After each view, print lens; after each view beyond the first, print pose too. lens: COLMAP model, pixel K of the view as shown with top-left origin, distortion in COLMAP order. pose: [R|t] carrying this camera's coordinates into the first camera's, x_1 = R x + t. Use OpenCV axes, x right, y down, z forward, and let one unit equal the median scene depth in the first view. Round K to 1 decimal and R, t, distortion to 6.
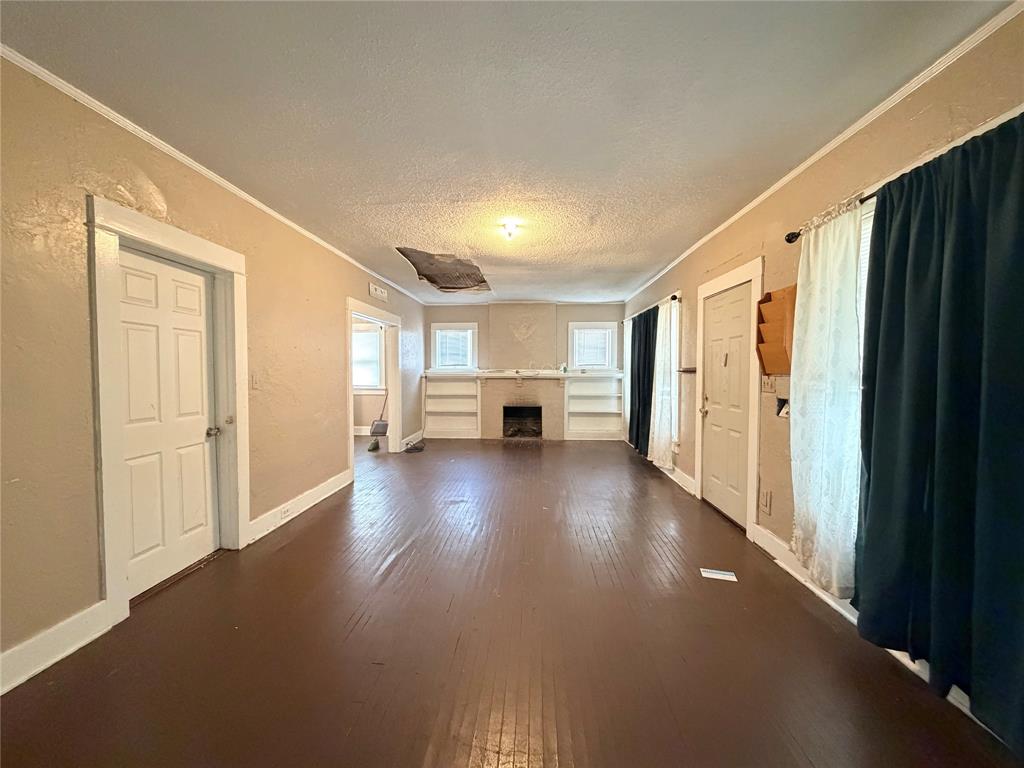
lens RADIAL K [[409.2, 0, 511.3], [0, 409.2, 386.4], [0, 0, 1]] dist [-0.006862, 0.001386]
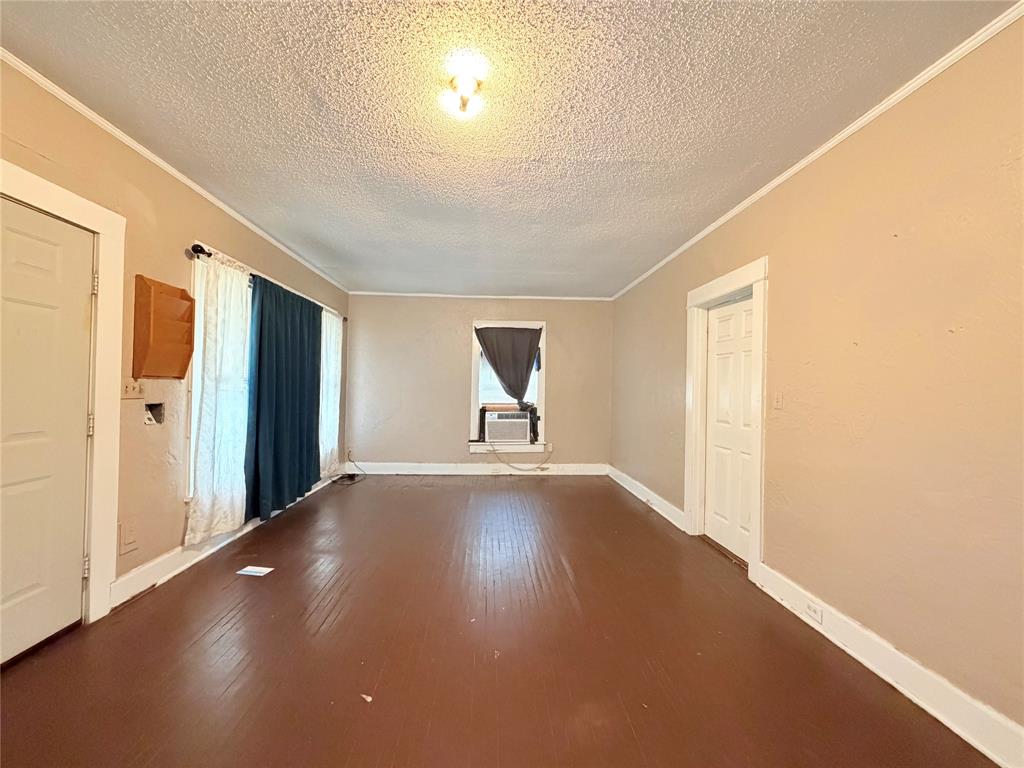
lens RADIAL K [[409.2, 0, 513.0], [0, 409.2, 382.6], [0, 0, 1]] dist [-0.006862, 0.001386]
pose [[-0.992737, -0.022759, -0.118136, -0.012388], [-0.025893, 0.999351, 0.025061, -0.056734], [0.117489, 0.027937, -0.992681, 1.879307]]
